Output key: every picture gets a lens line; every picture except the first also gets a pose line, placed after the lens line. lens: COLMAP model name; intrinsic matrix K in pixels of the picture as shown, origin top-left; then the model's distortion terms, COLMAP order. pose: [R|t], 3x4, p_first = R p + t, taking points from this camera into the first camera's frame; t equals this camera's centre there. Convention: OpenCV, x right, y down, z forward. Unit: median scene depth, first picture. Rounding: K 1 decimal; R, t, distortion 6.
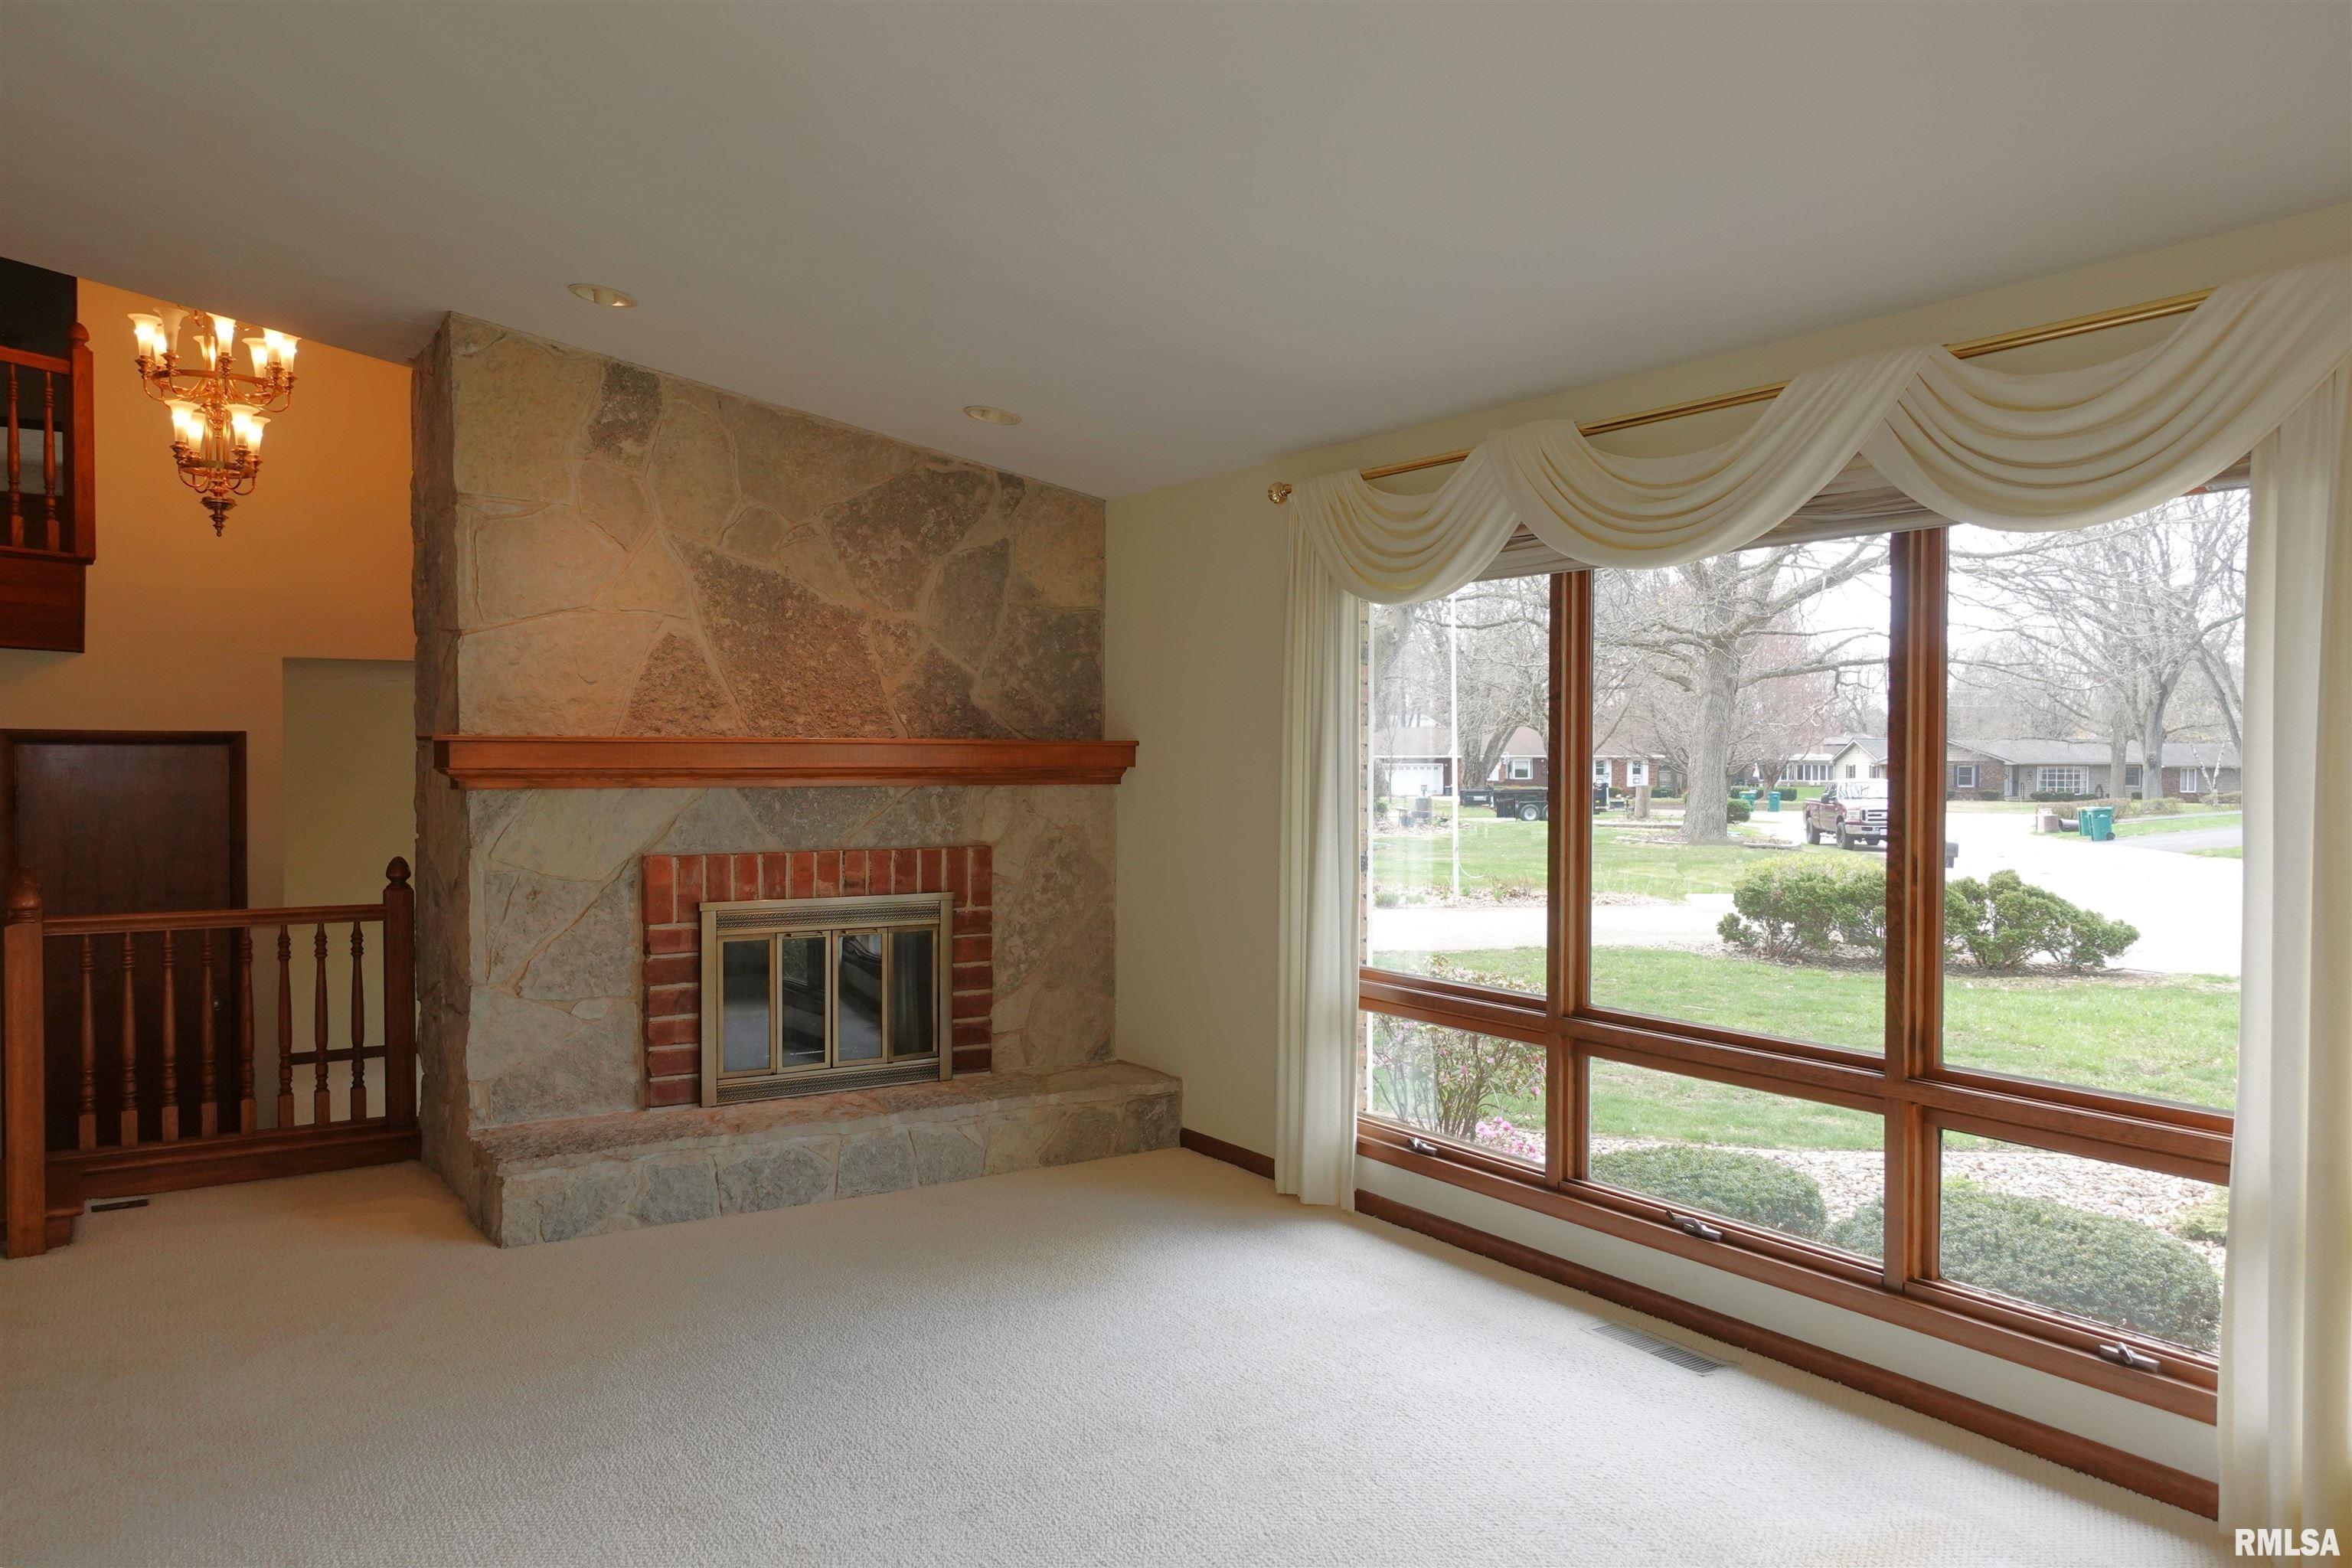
lens RADIAL K [[1658.5, 0, 1180.6], [0, 1658.5, 789.3], [0, 0, 1]] dist [-0.009346, 0.000442]
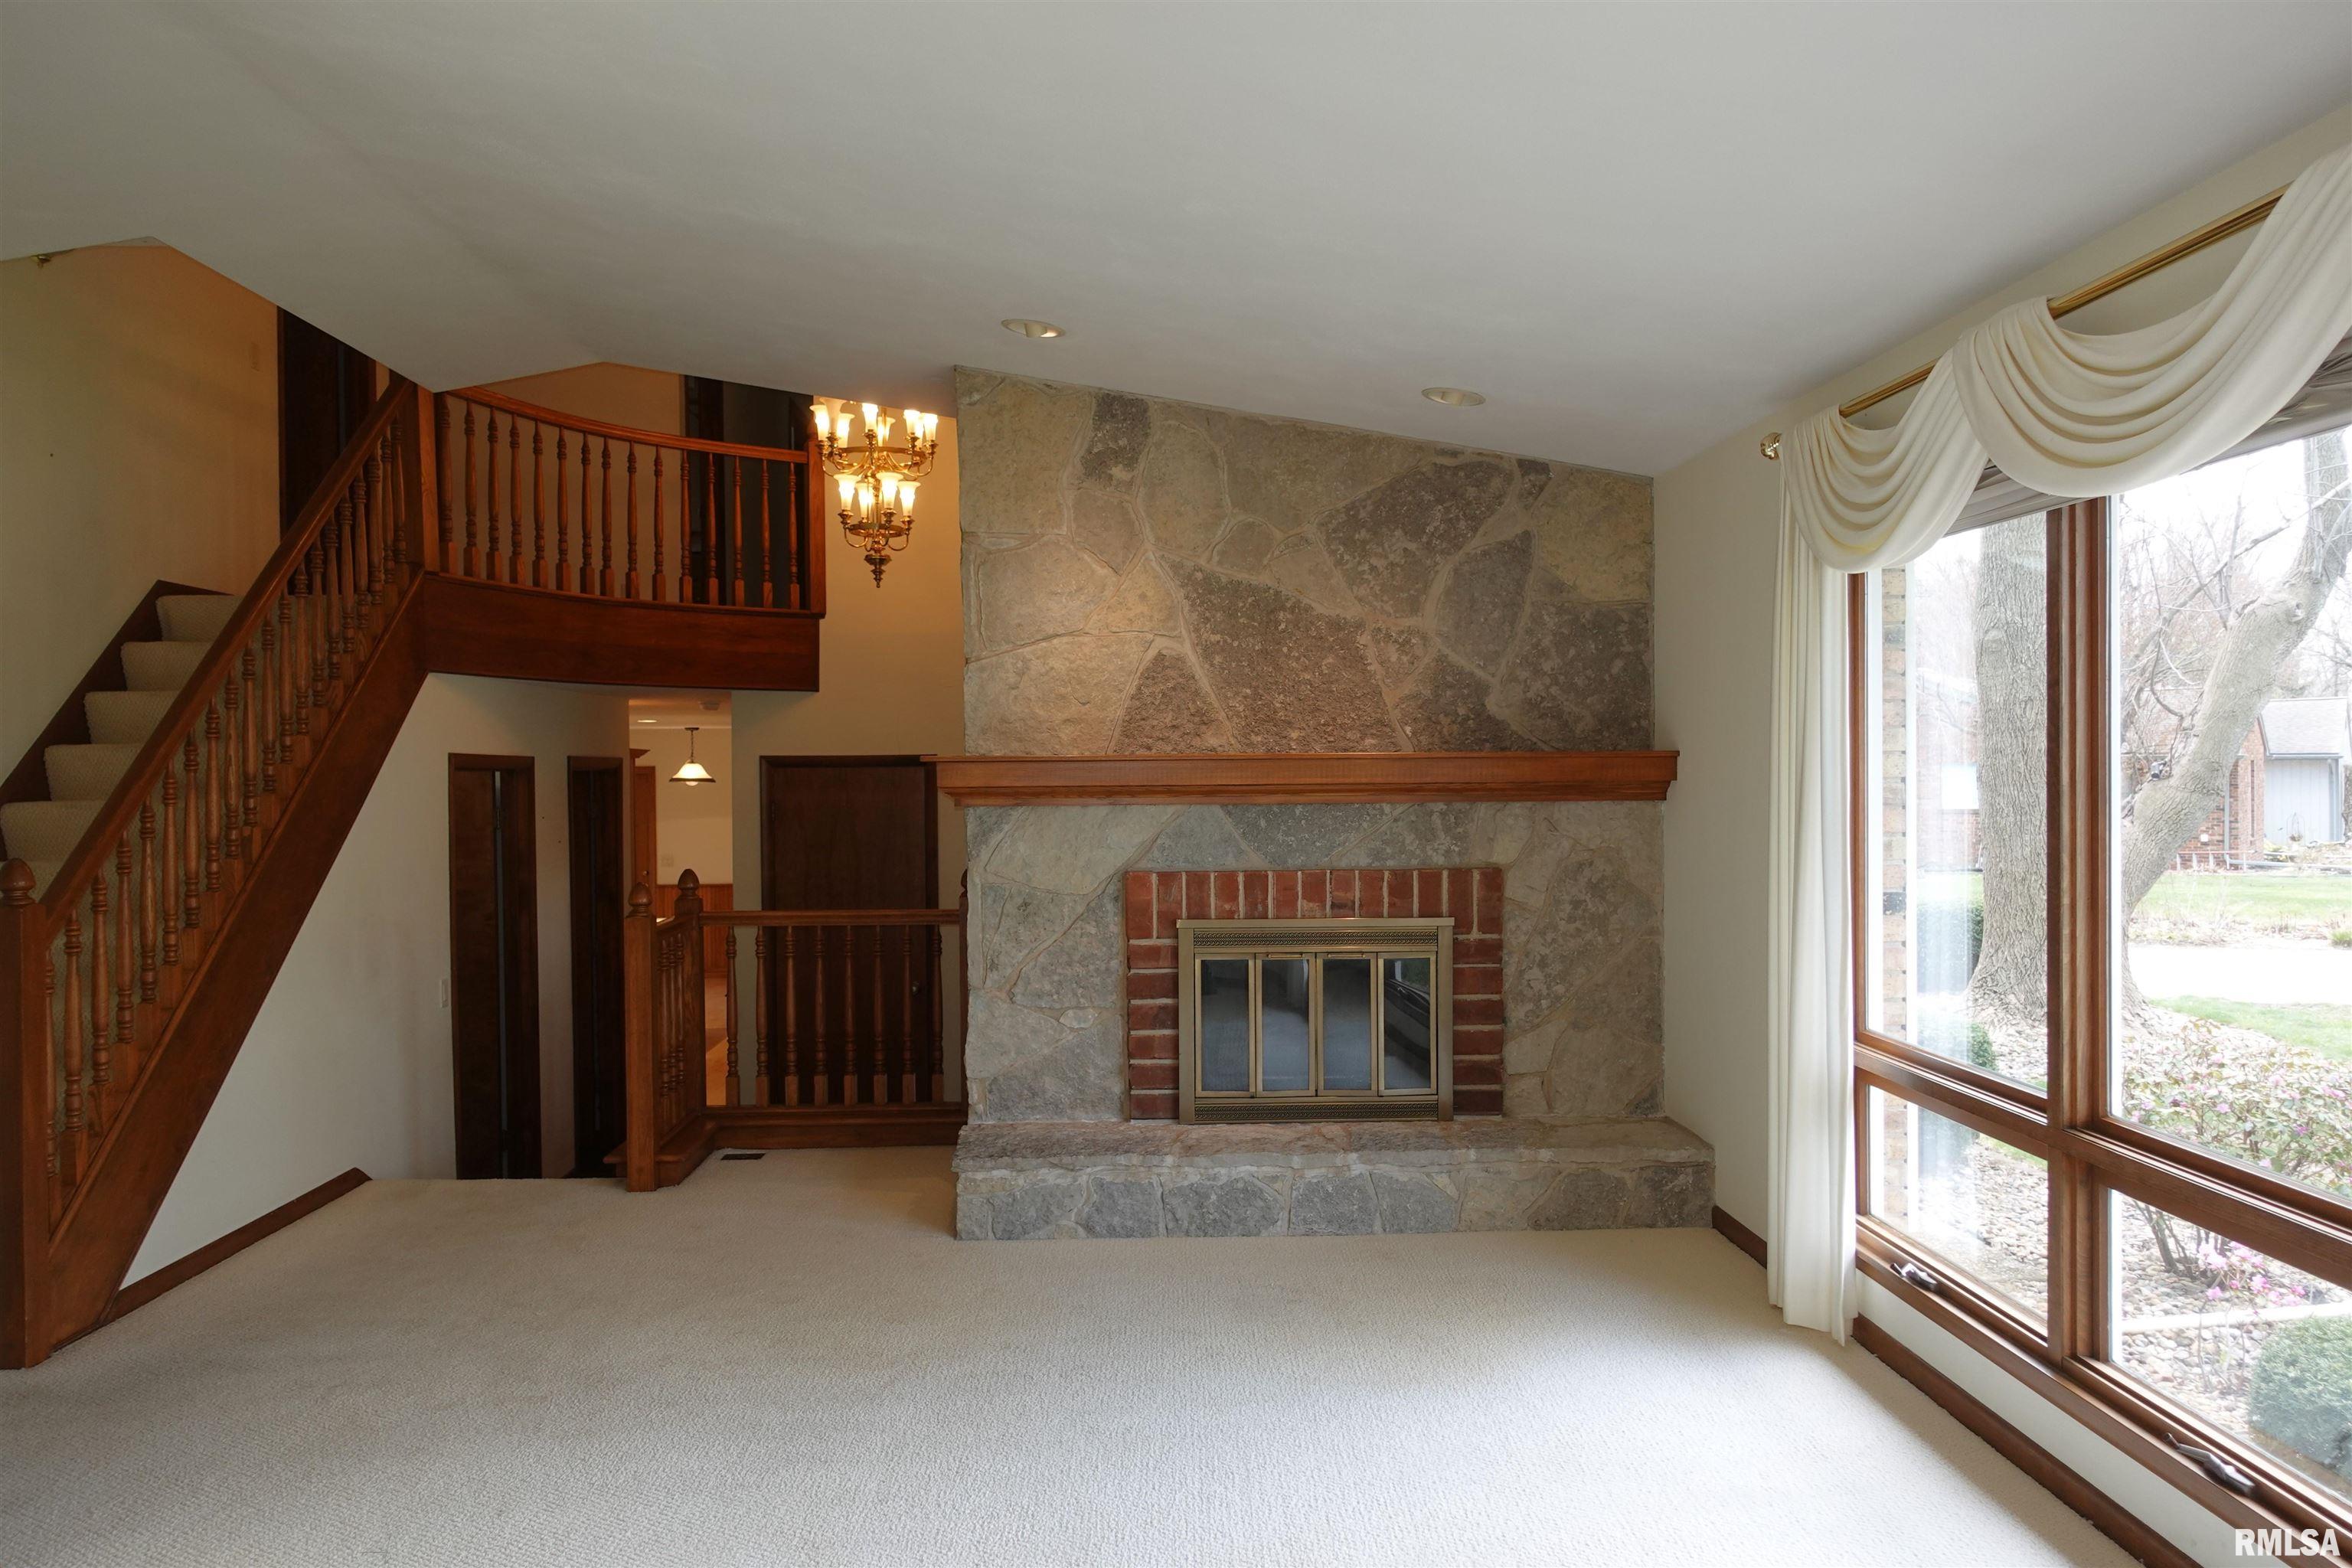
lens RADIAL K [[1605.2, 0, 1180.5], [0, 1605.2, 785.3], [0, 0, 1]] dist [-0.004995, -0.001341]
pose [[0.854057, -0.004958, -0.520156, 0.209625], [-0.000336, 0.999949, -0.010084, -0.002765], [0.520179, 0.008788, 0.854012, 0.165002]]
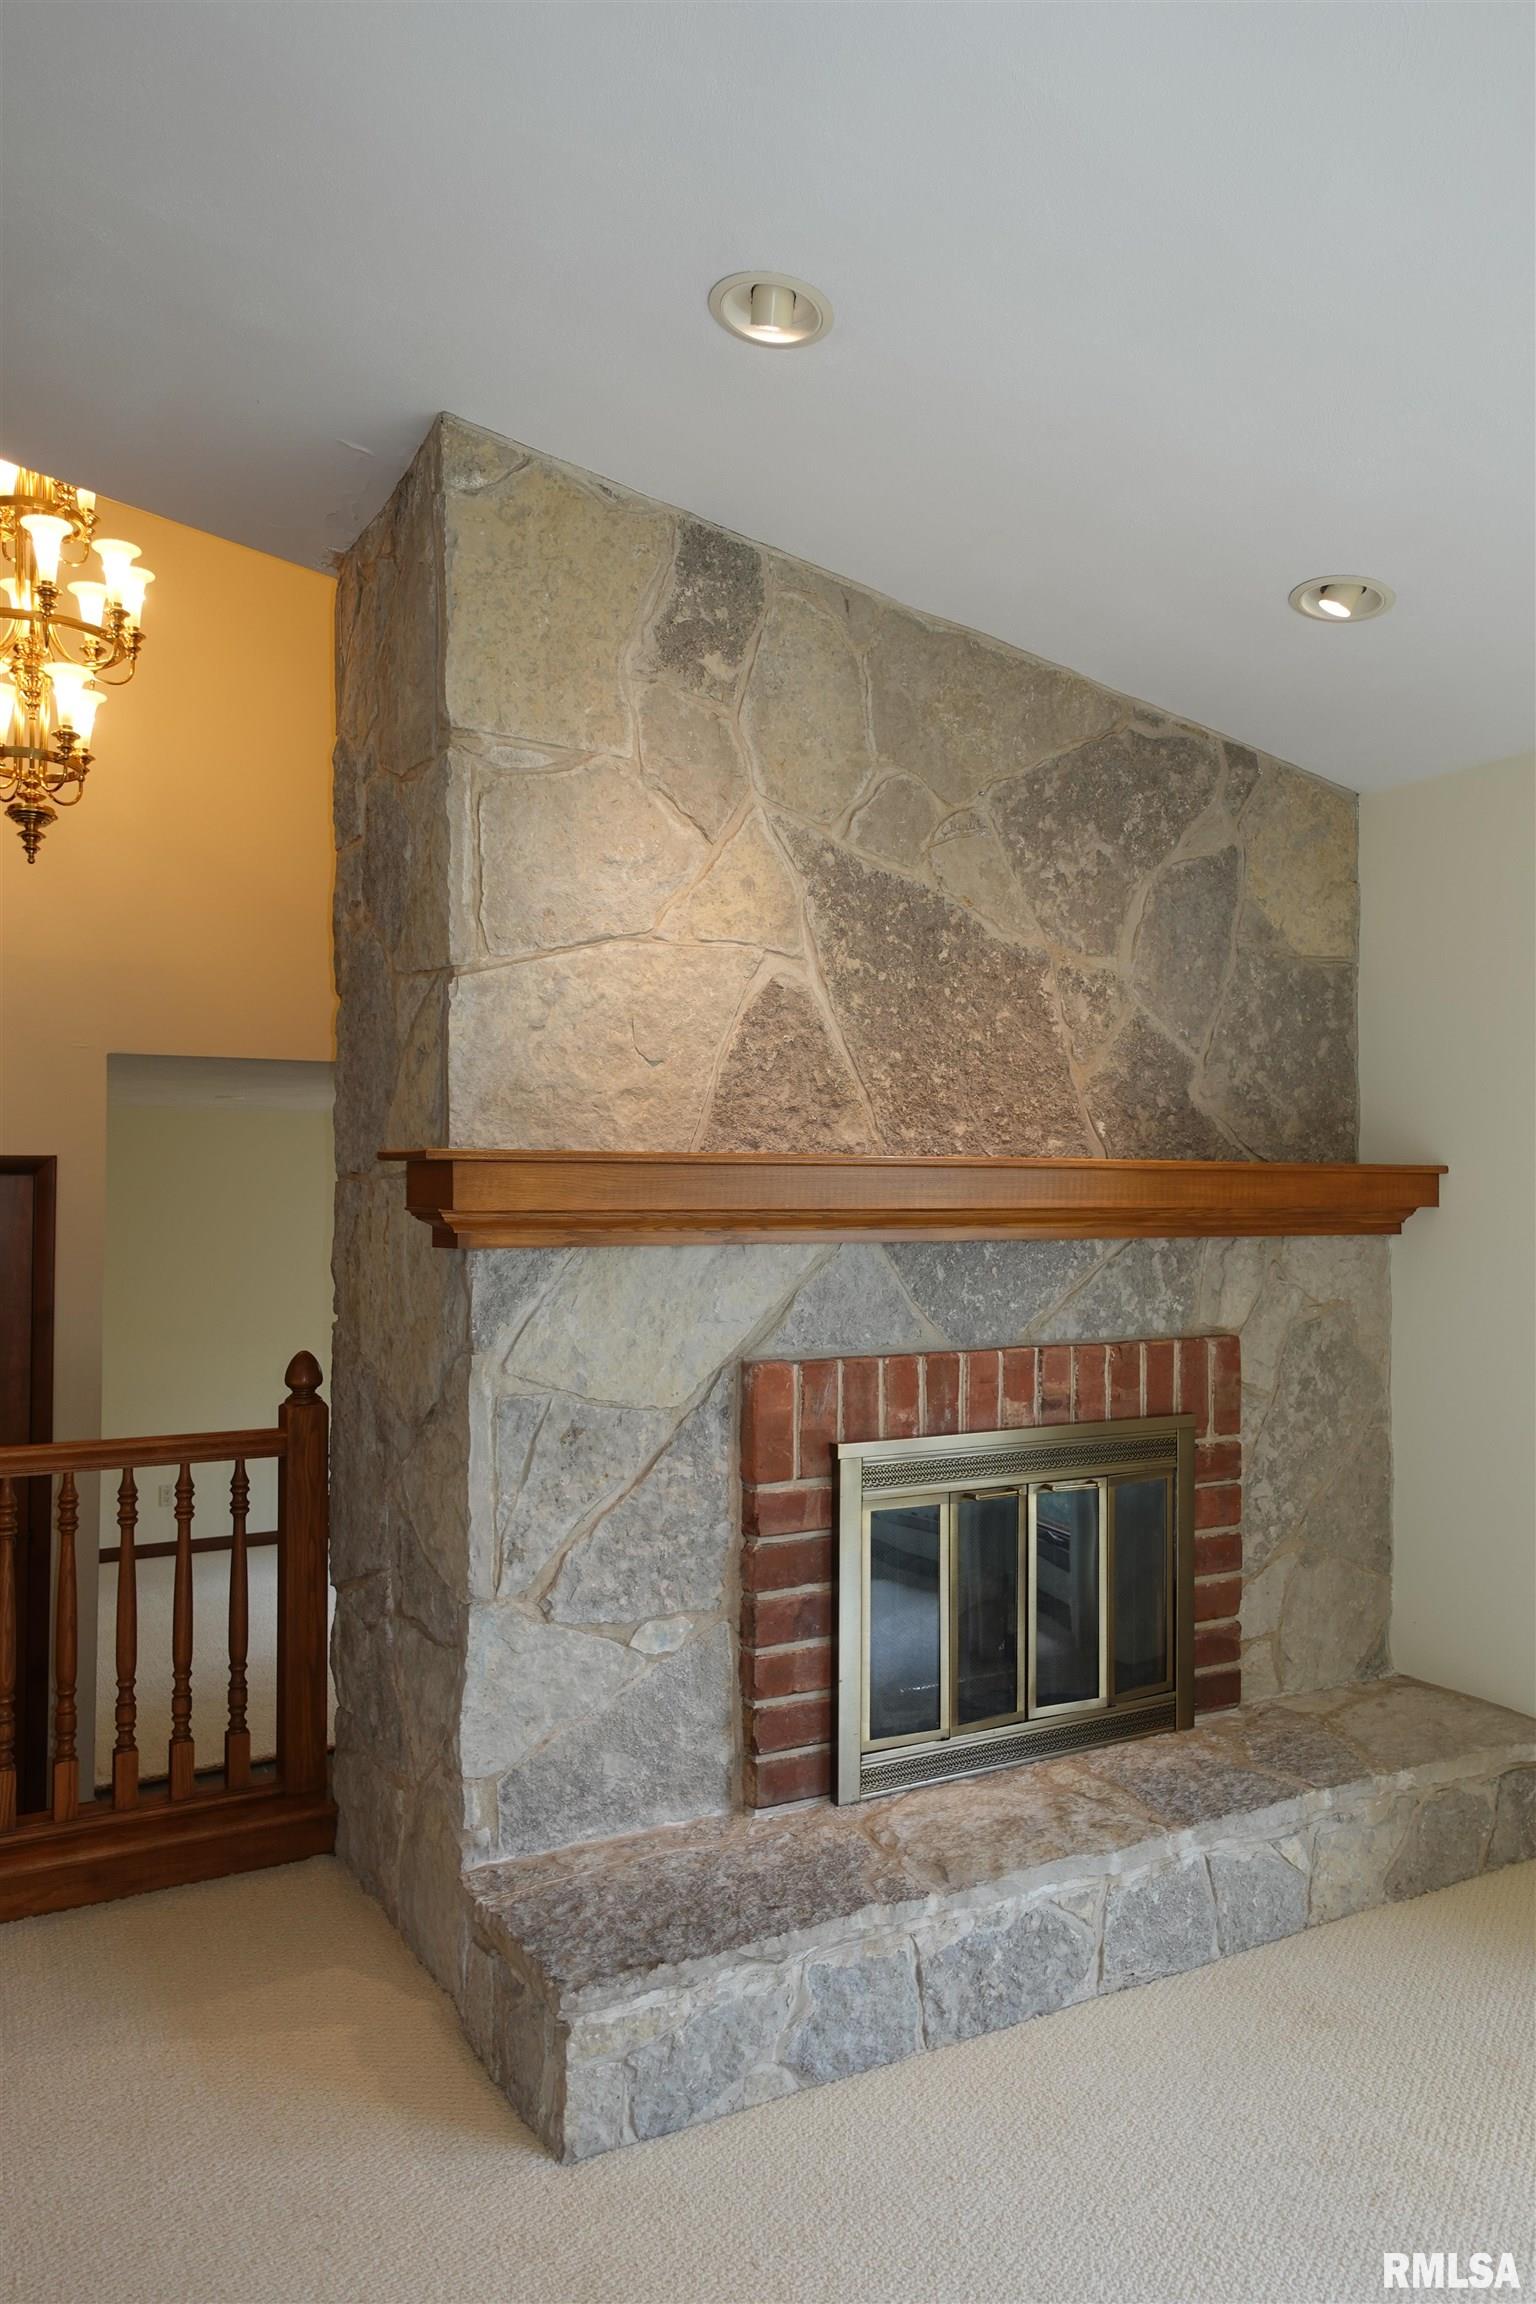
lens RADIAL K [[1580.7, 0, 768.0], [0, 1580.7, 1152.0], [0, 0, 1]] dist [0.000287, -0.002412]
pose [[0.997428, -0.001389, -0.071667, -0.265043], [-0.001864, 0.998971, -0.045306, -0.007549], [0.071656, 0.045323, 0.996399, 0.432041]]
